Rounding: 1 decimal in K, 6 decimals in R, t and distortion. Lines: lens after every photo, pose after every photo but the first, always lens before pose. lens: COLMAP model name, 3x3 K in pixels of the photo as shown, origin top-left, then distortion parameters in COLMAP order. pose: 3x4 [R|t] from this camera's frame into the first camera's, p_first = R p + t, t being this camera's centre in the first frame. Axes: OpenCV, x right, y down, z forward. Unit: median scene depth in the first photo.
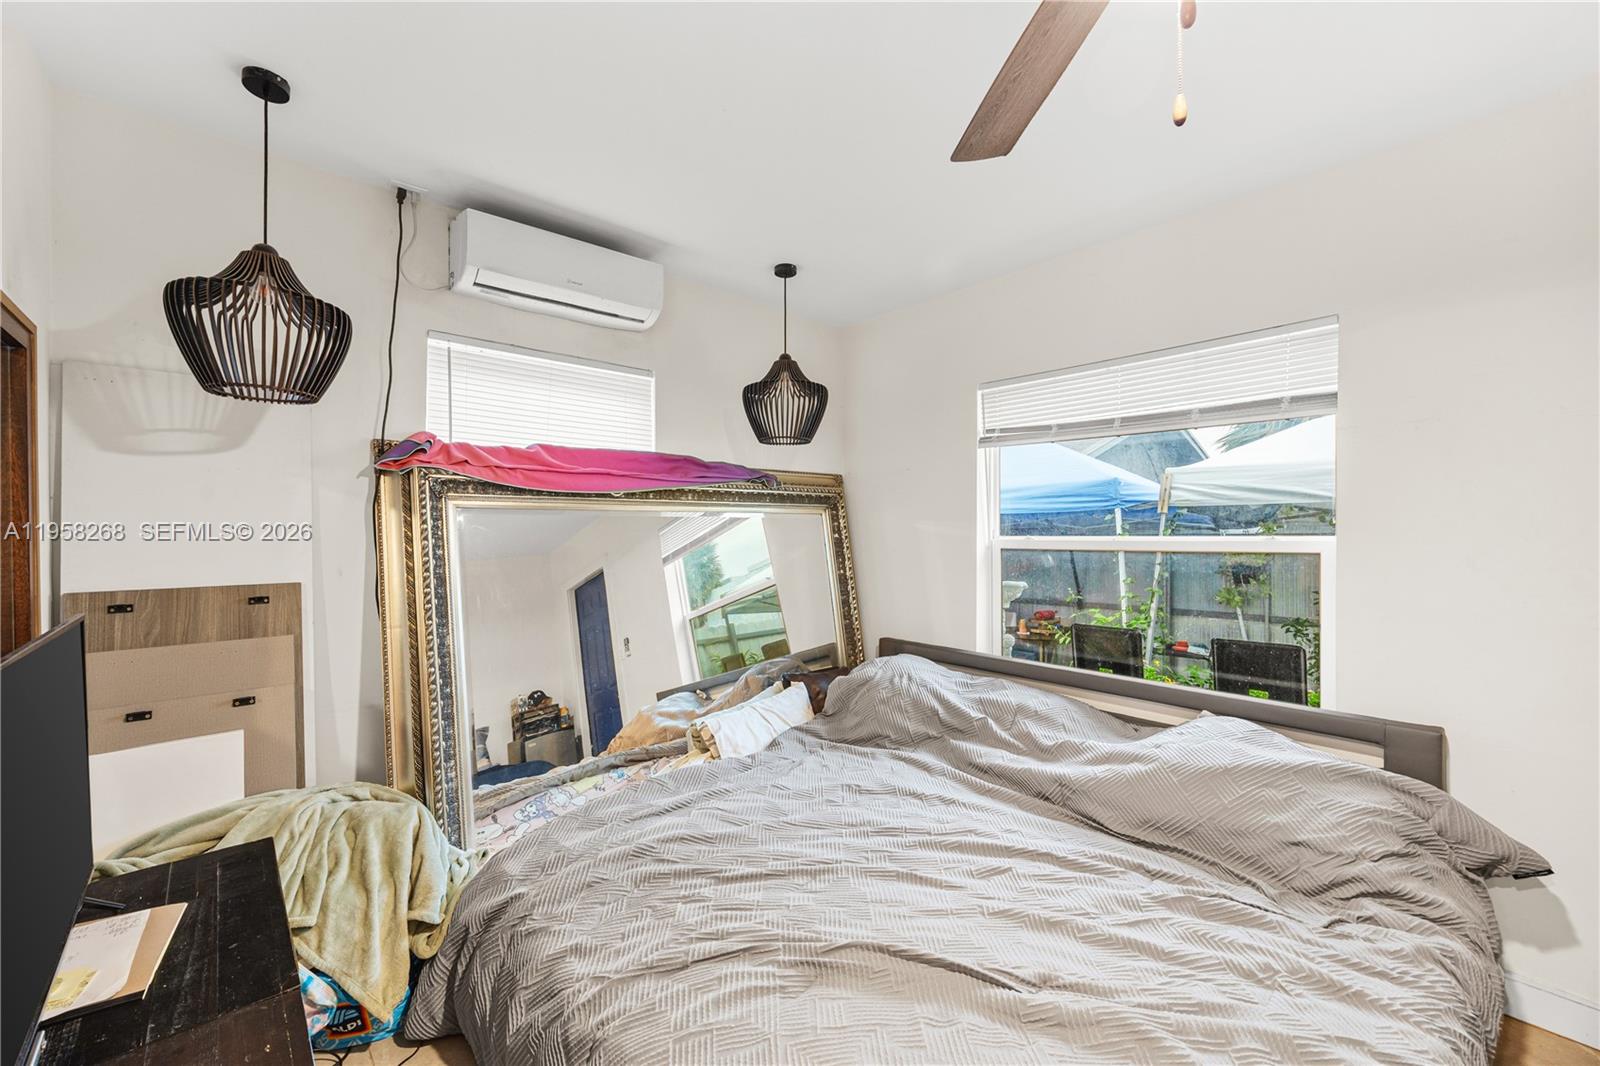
lens RADIAL K [[607.2, 0, 793.5], [0, 607.2, 528.2], [0, 0, 1]] dist [-0.002276, -0.000522]
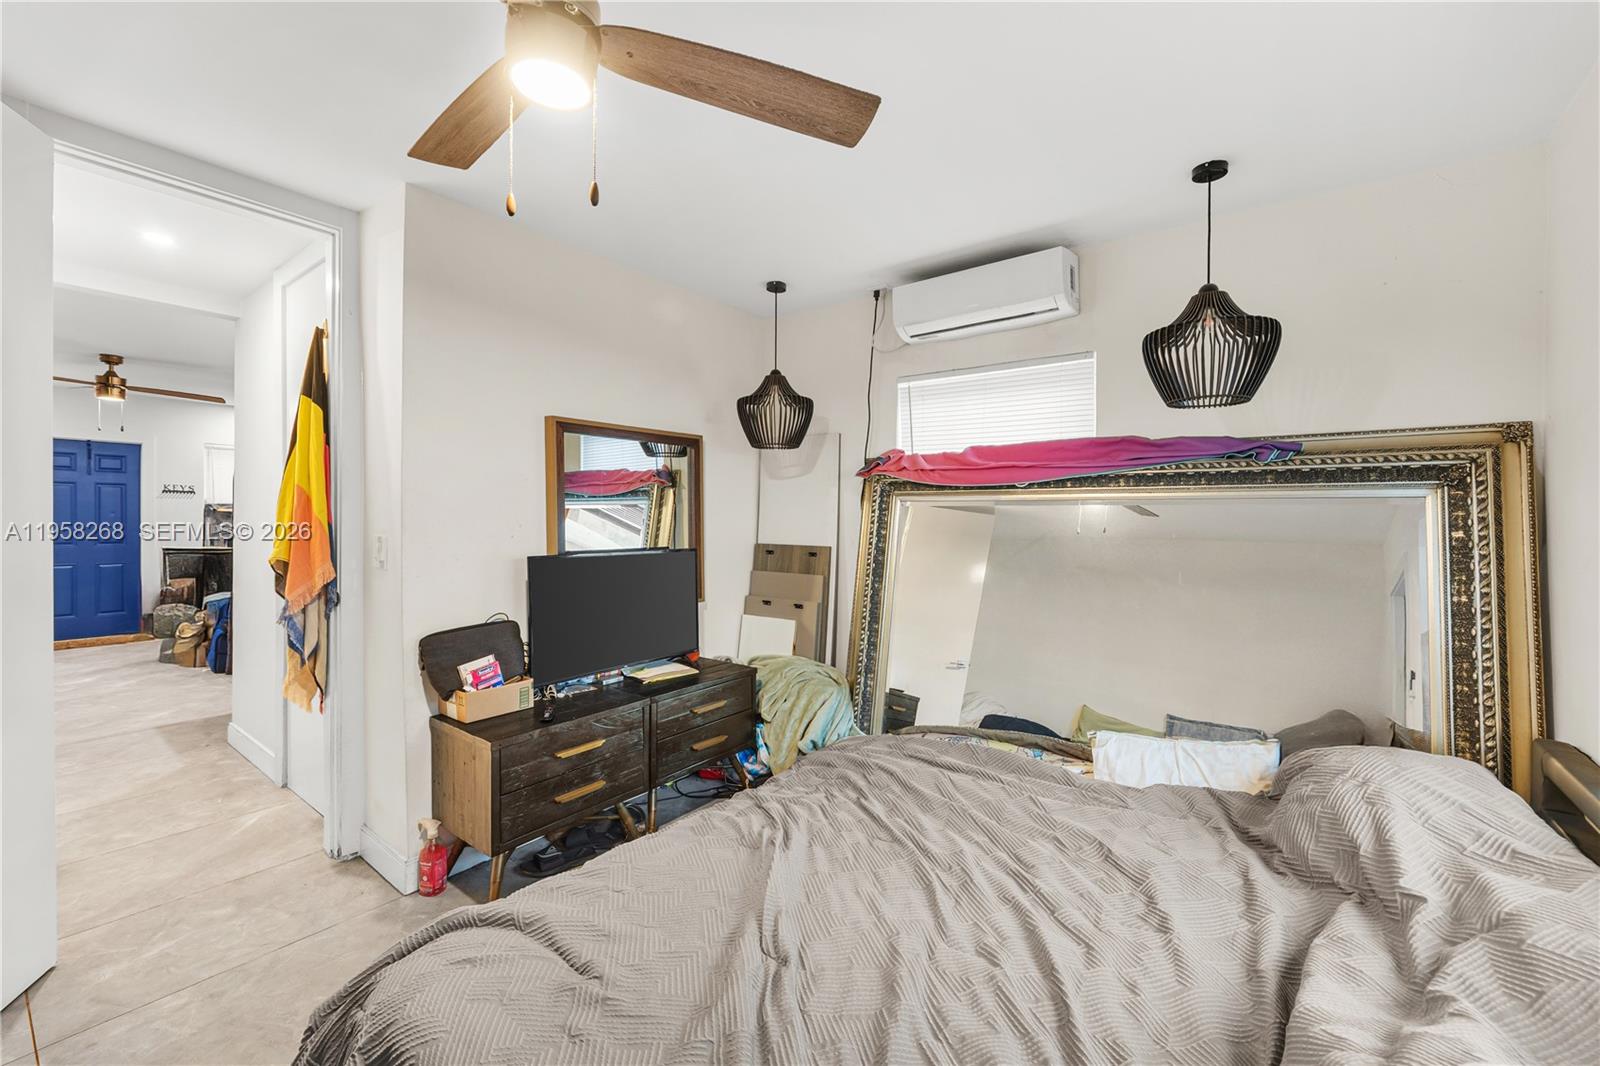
lens RADIAL K [[618.2, 0, 790.7], [0, 618.2, 523.8], [0, 0, 1]] dist [-0.002635, -0.000475]
pose [[0.233570, 0.018040, -0.972173, 0.756172], [-0.008331, 0.999828, 0.016551, -0.003282], [0.972304, 0.004233, 0.233680, 0.408865]]
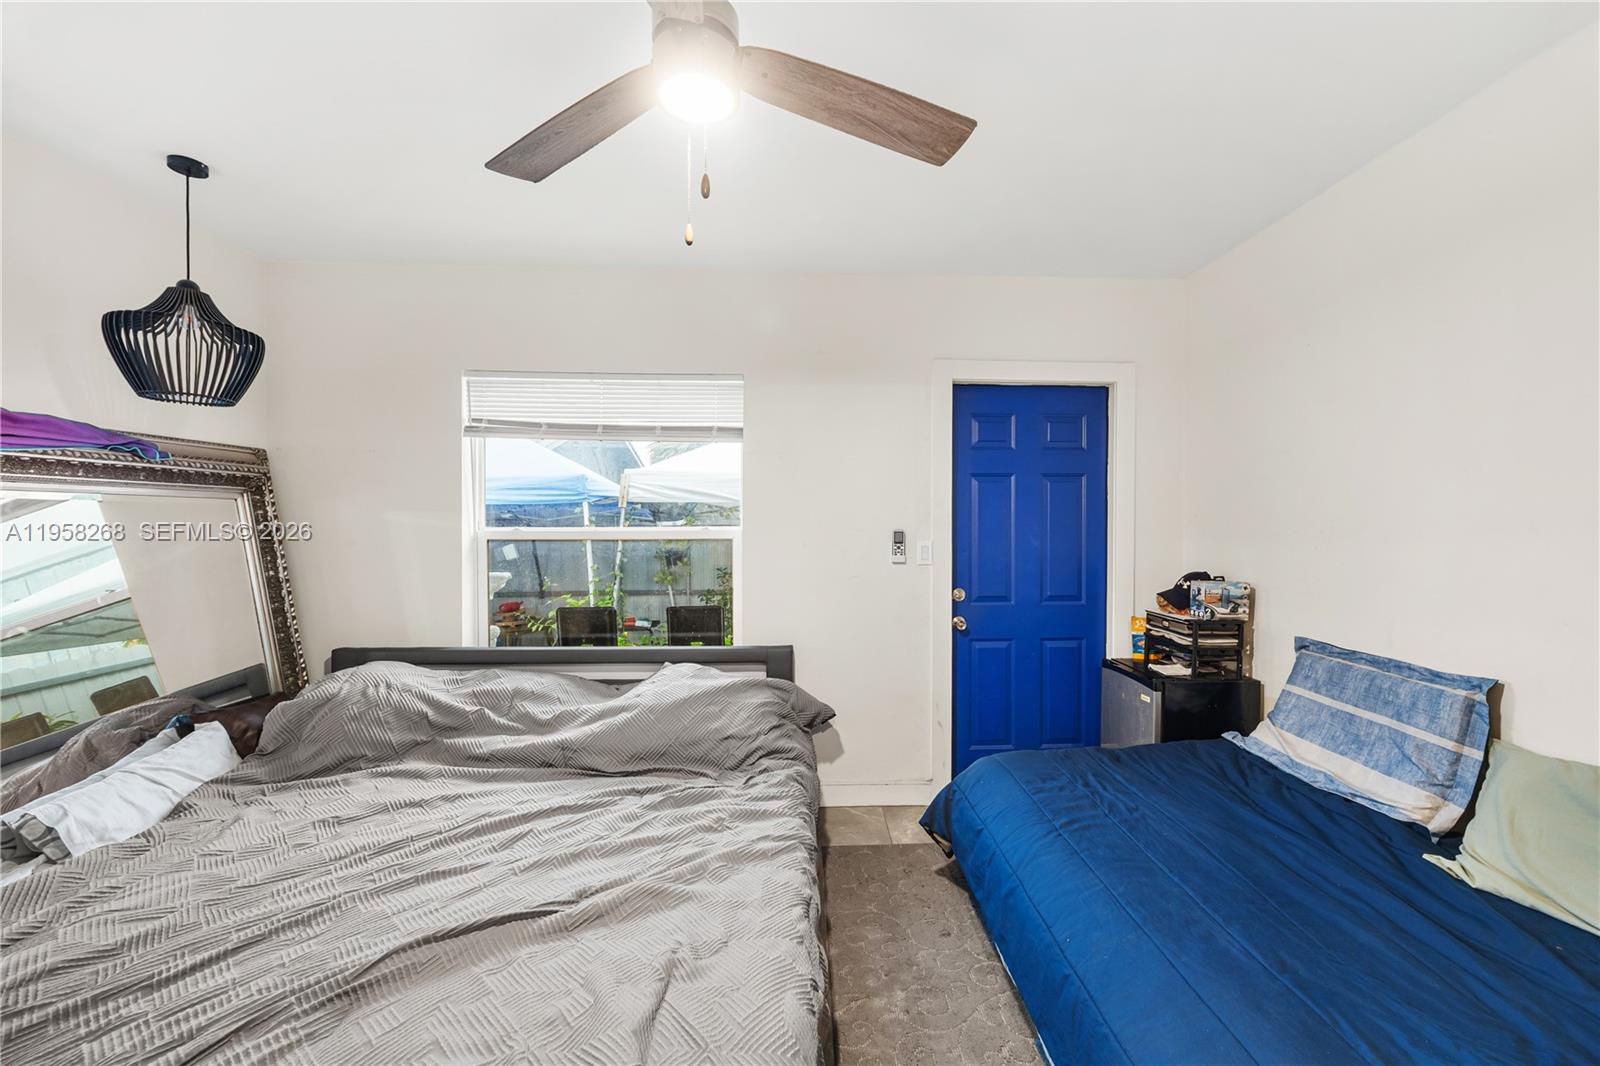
lens RADIAL K [[618.2, 0, 806.5], [0, 618.2, 528.9], [0, 0, 1]] dist [-0.002635, -0.000475]
pose [[0.647545, -0.003845, 0.762018, -0.125196], [-0.009743, 0.999864, 0.013325, -0.004716], [-0.761965, -0.016053, 0.647419, -0.072994]]
